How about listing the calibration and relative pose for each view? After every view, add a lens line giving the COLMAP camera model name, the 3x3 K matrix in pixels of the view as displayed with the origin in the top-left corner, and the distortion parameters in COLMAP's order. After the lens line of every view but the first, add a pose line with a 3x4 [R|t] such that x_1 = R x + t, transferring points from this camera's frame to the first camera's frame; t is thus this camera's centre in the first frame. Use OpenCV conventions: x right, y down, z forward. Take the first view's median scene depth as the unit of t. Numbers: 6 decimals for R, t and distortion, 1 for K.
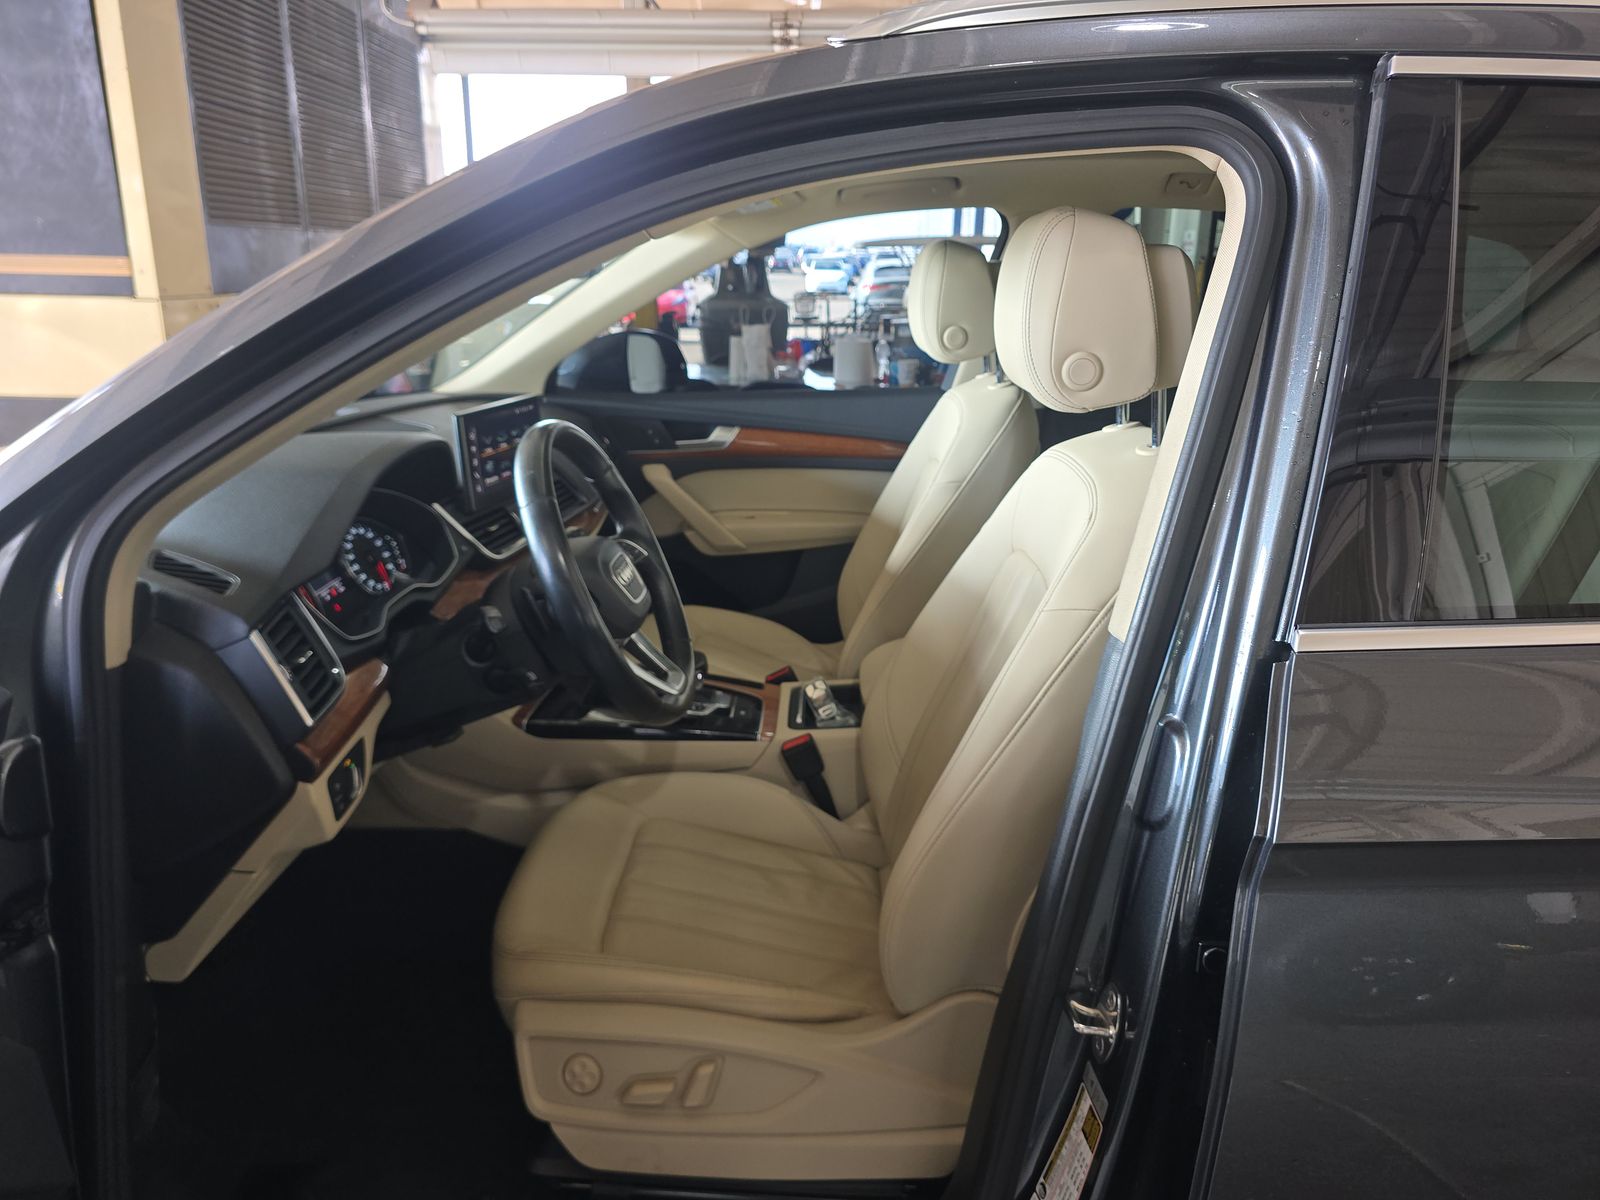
lens RADIAL K [[1022.7, 0, 800.0], [0, 1022.7, 600.0], [0, 0, 1]] dist [0.053178, -0.089950]
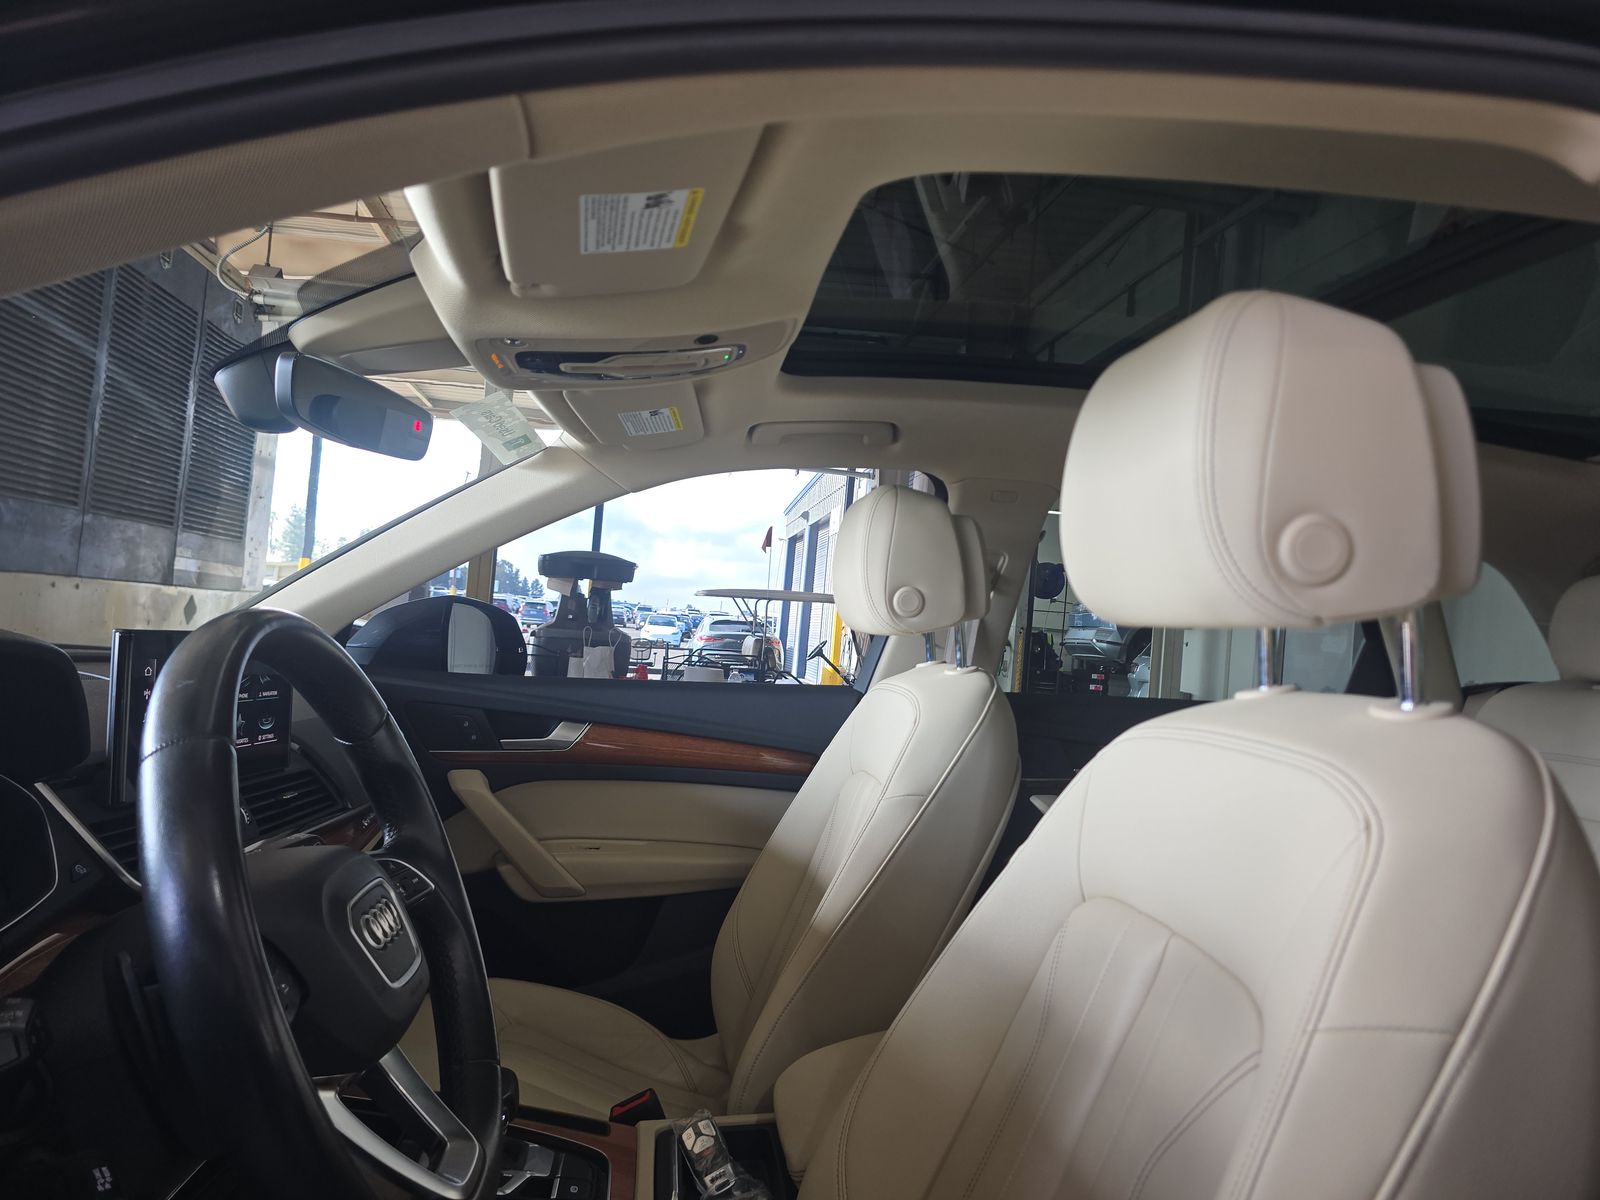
lens RADIAL K [[1047.0, 0, 800.0], [0, 1047.0, 600.0], [0, 0, 1]] dist [0.057045, -0.045955]
pose [[0.985863, 0.071375, 0.151588, -0.040911], [-0.017877, 0.944373, -0.328390, -0.005967], [-0.166595, 0.321038, 0.932299, 0.299006]]
